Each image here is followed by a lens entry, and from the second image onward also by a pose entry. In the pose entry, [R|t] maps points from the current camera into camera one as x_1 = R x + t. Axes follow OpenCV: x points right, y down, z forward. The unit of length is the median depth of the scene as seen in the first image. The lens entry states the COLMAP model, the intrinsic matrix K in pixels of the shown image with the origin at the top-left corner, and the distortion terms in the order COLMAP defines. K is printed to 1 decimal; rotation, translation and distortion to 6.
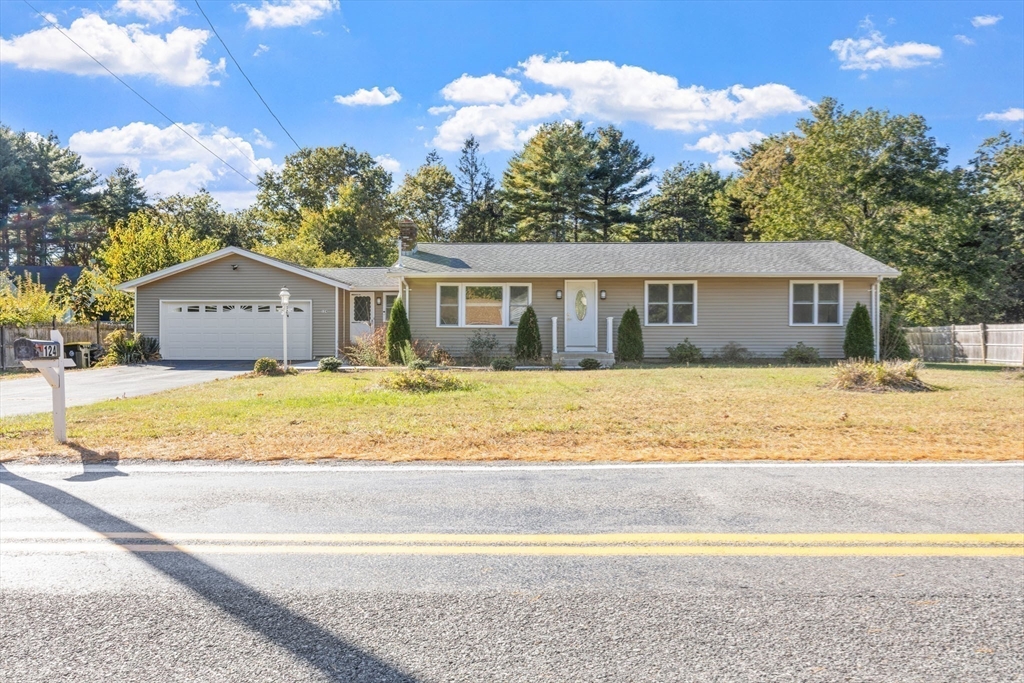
lens RADIAL K [[695.1, 0, 514.6], [0, 695.1, 335.6], [0, 0, 1]] dist [0.005913, 0.003322]
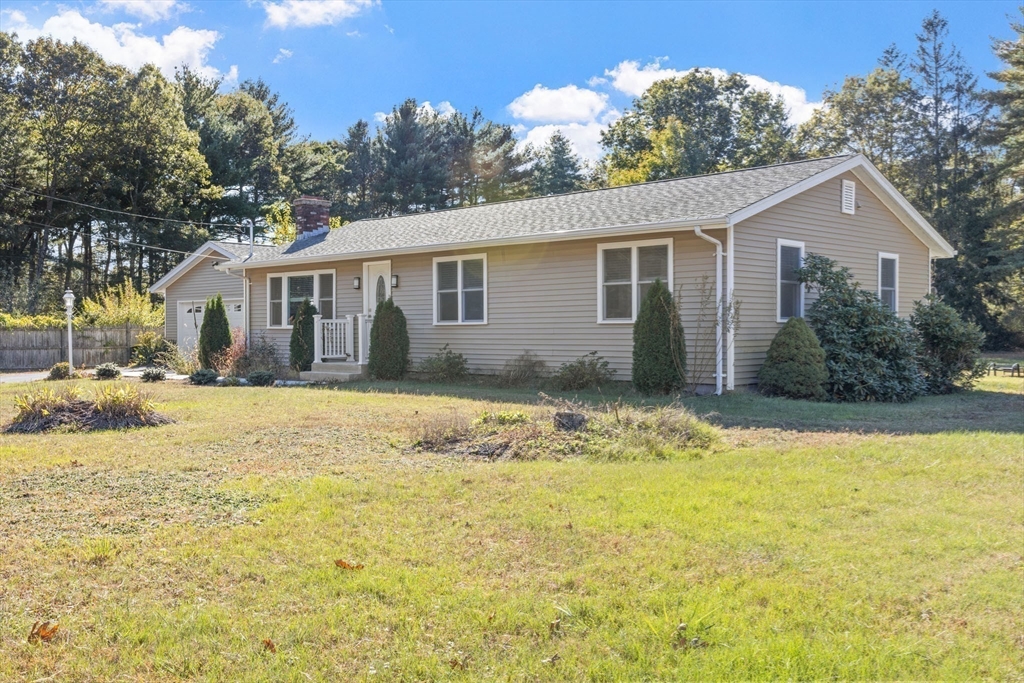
lens RADIAL K [[974.2, 0, 511.3], [0, 974.2, 338.1], [0, 0, 1]] dist [0.007572, 0.000000]
pose [[0.748705, 0.001484, -0.662902, 0.863261], [0.003491, 0.999975, 0.006182, -0.007347], [0.662894, -0.006943, 0.748681, 0.349684]]
